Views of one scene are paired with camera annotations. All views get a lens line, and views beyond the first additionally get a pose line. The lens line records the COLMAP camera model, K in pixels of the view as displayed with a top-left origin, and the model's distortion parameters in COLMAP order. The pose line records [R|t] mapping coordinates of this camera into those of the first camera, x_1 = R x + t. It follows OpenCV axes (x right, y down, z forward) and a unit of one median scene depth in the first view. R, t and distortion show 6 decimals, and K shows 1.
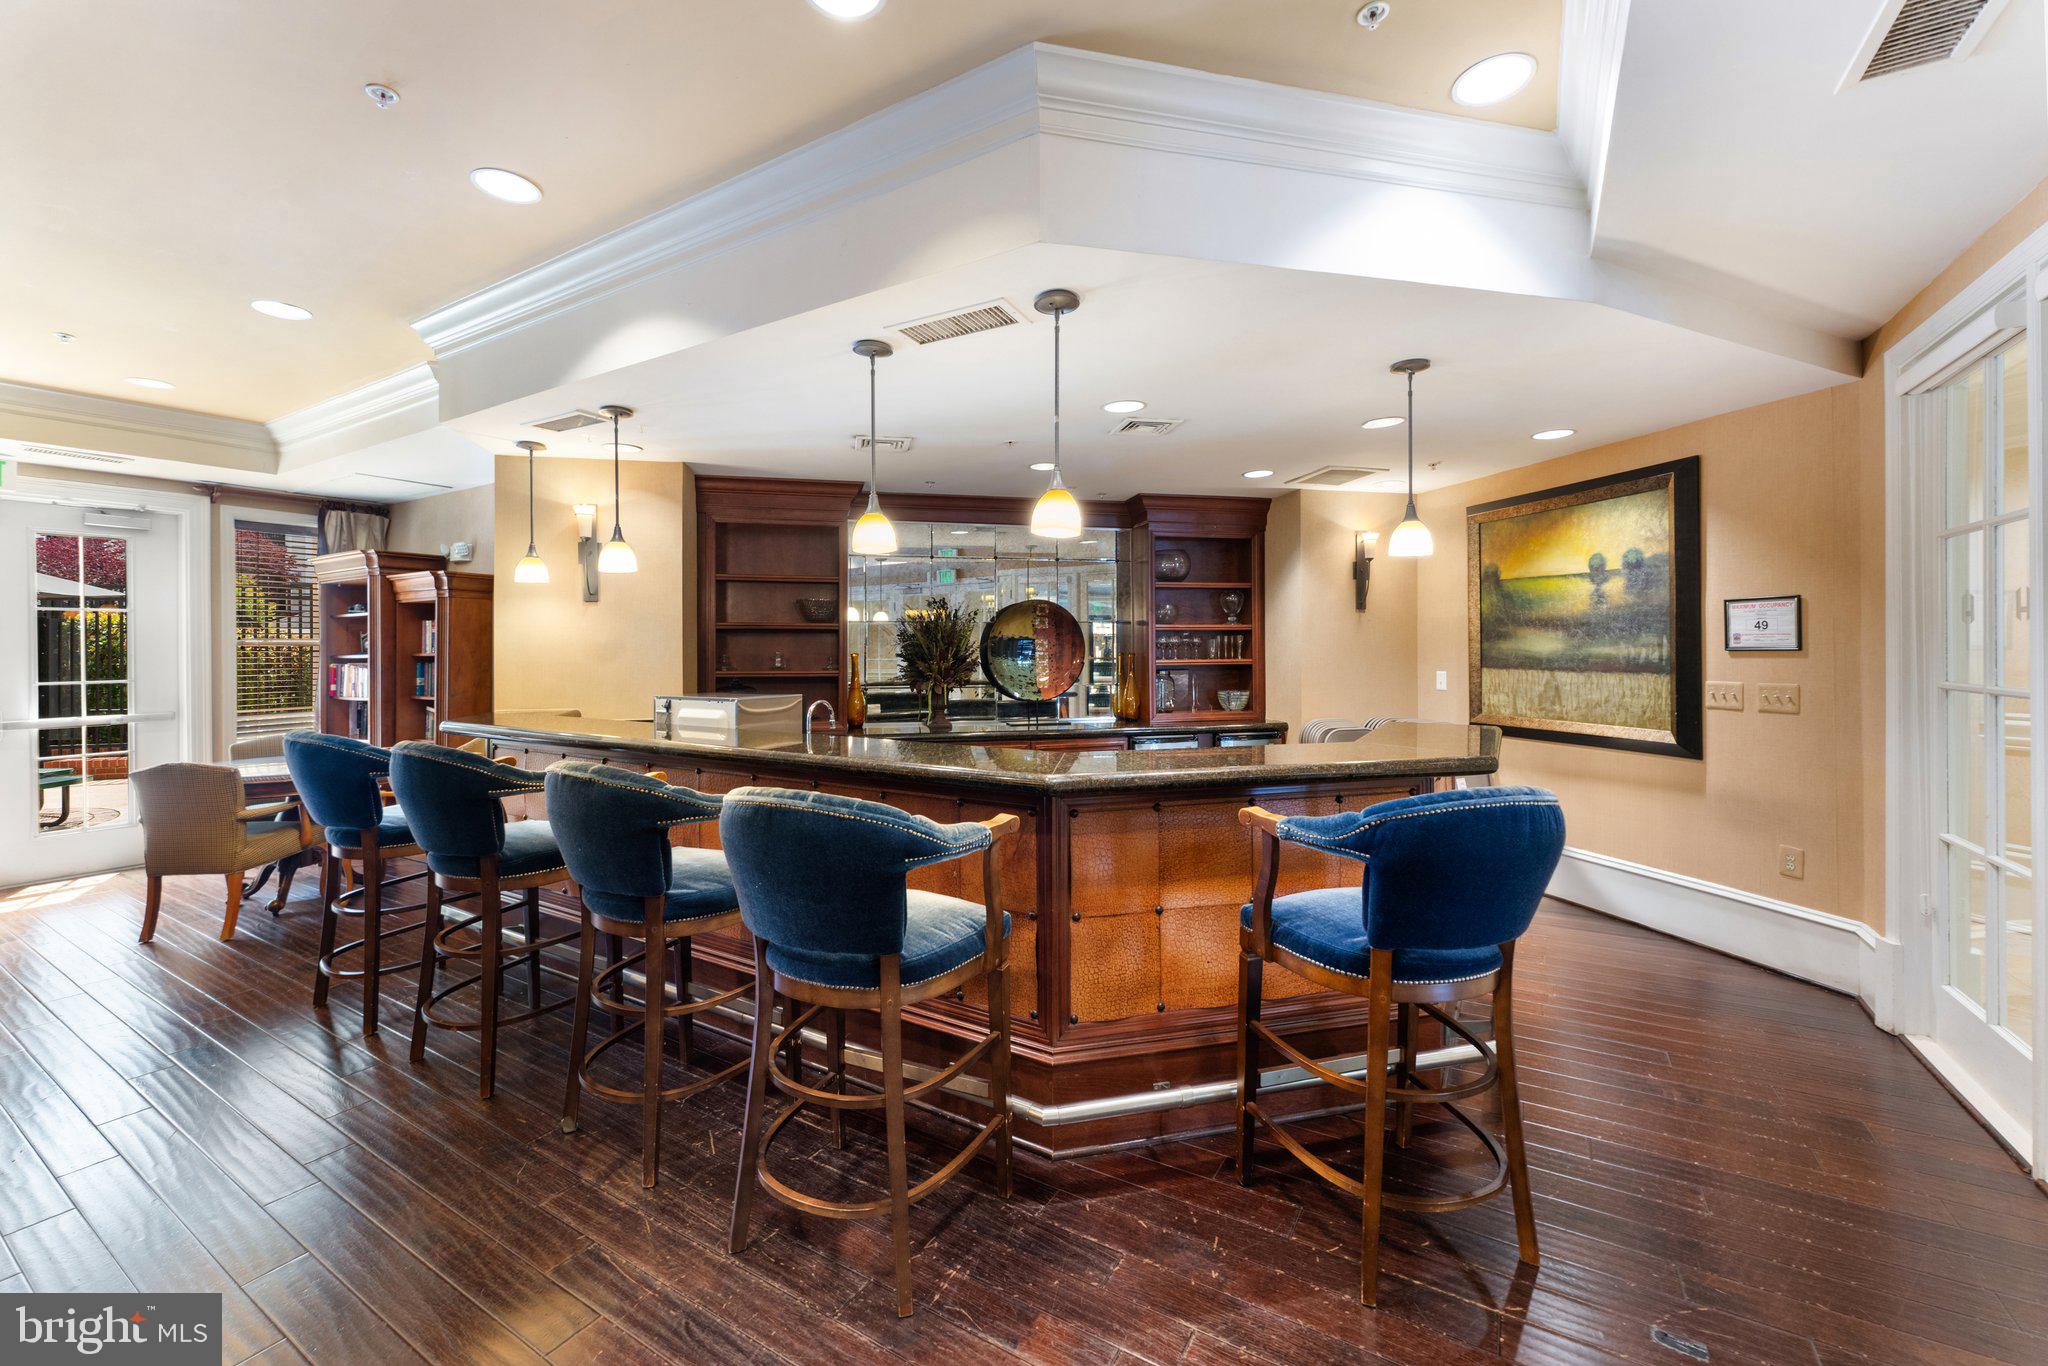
lens RADIAL K [[814.6, 0, 1016.9], [0, 814.6, 634.1], [0, 0, 1]] dist [-0.002220, -0.000128]
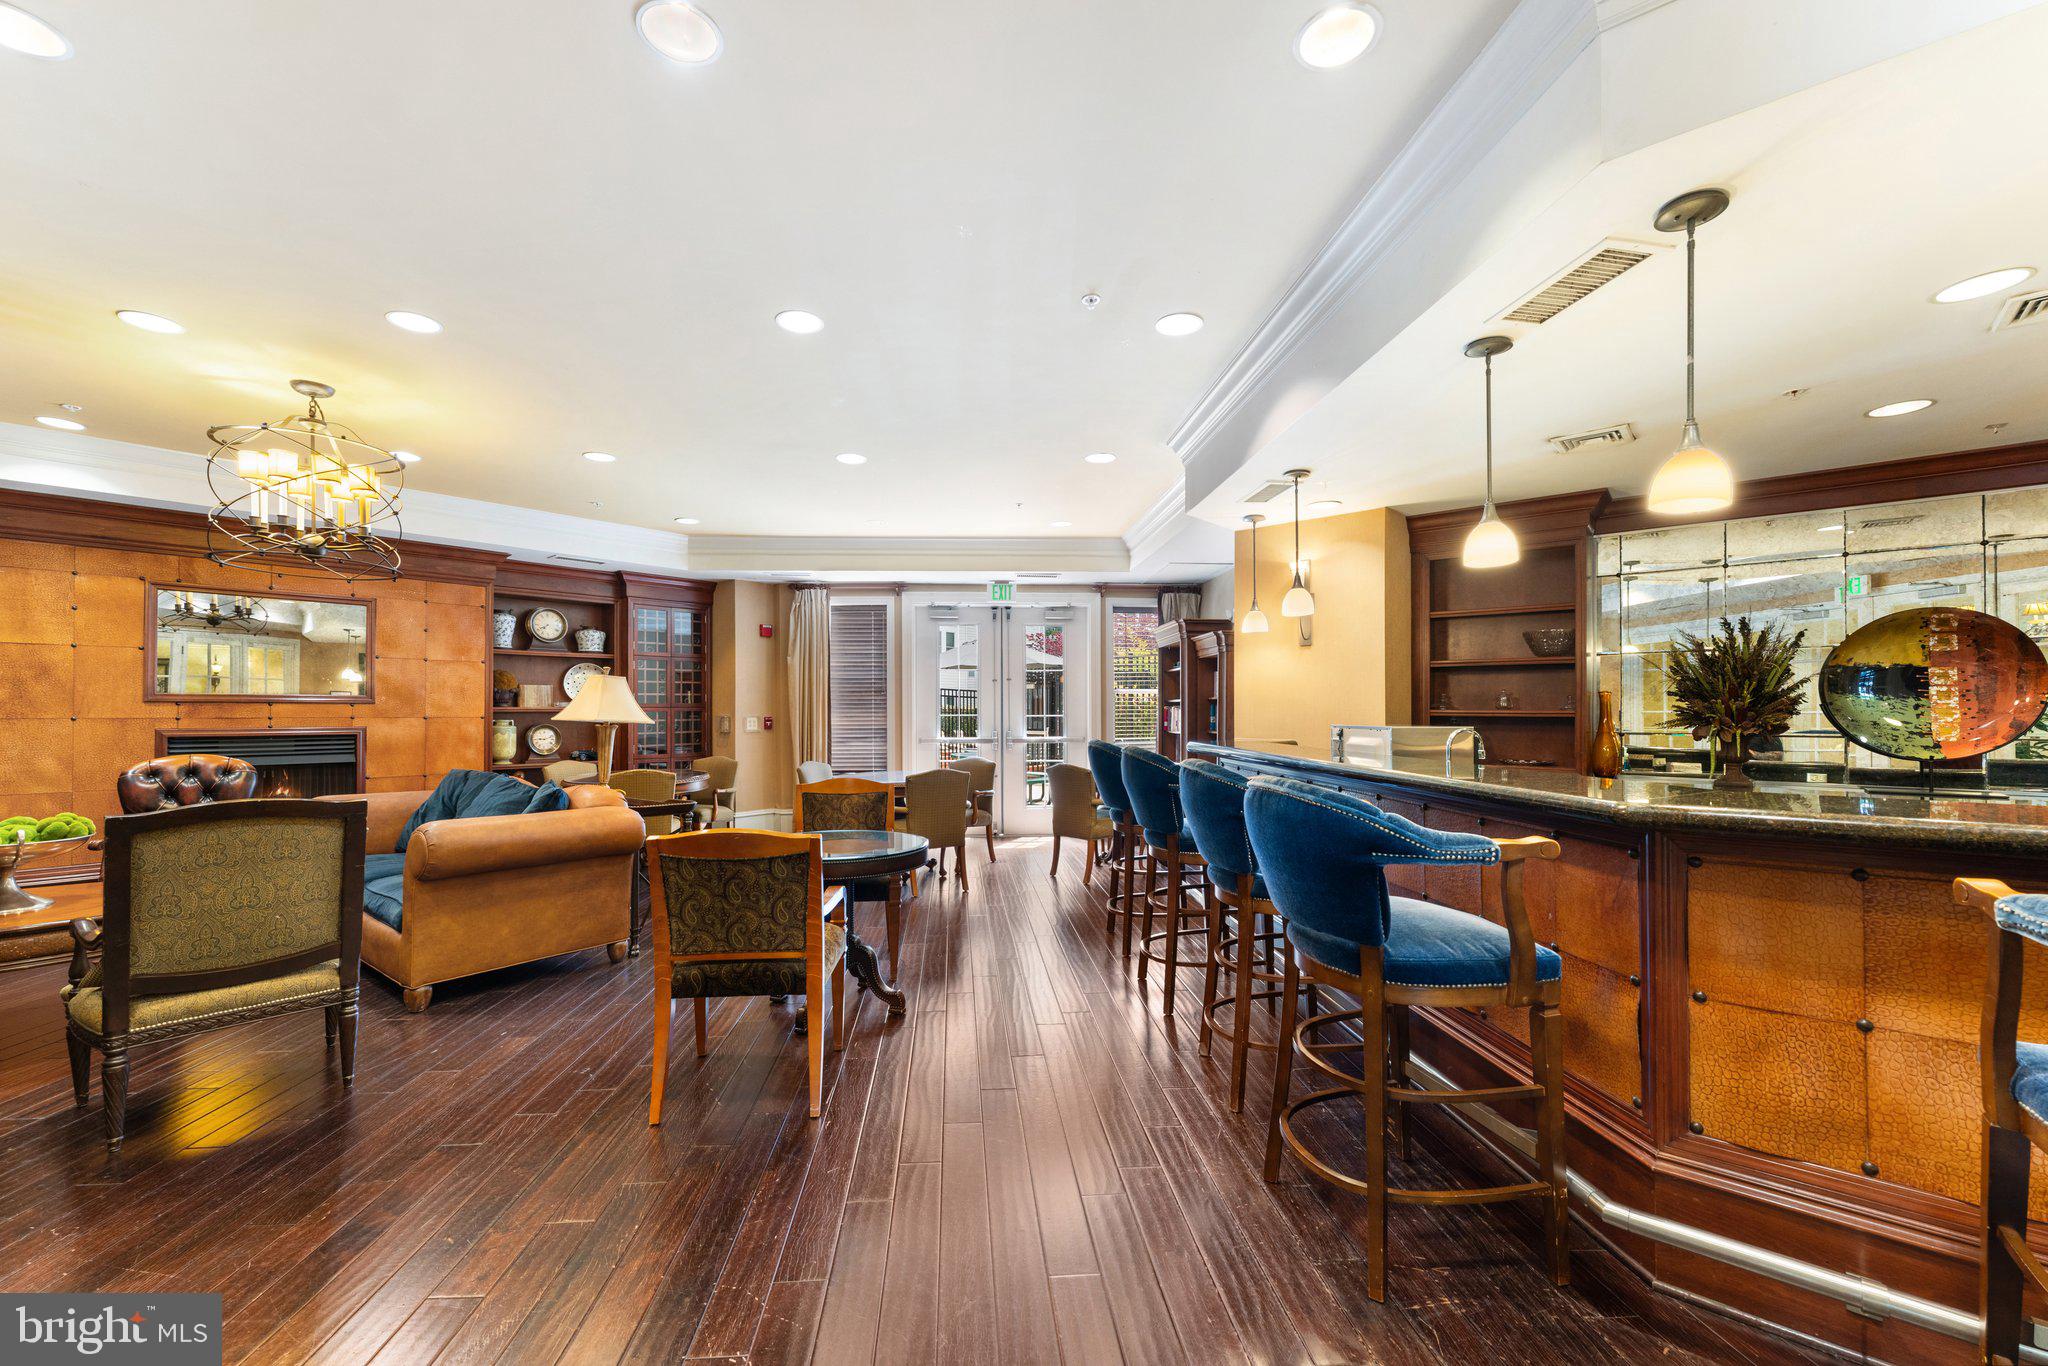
lens RADIAL K [[809.0, 0, 1017.7], [0, 809.0, 679.2], [0, 0, 1]] dist [0.000160, 0.000109]
pose [[0.592278, -0.025014, -0.805345, 0.185617], [0.013753, 0.999686, -0.020936, 0.031961], [0.805616, 0.001324, 0.592437, 0.015270]]
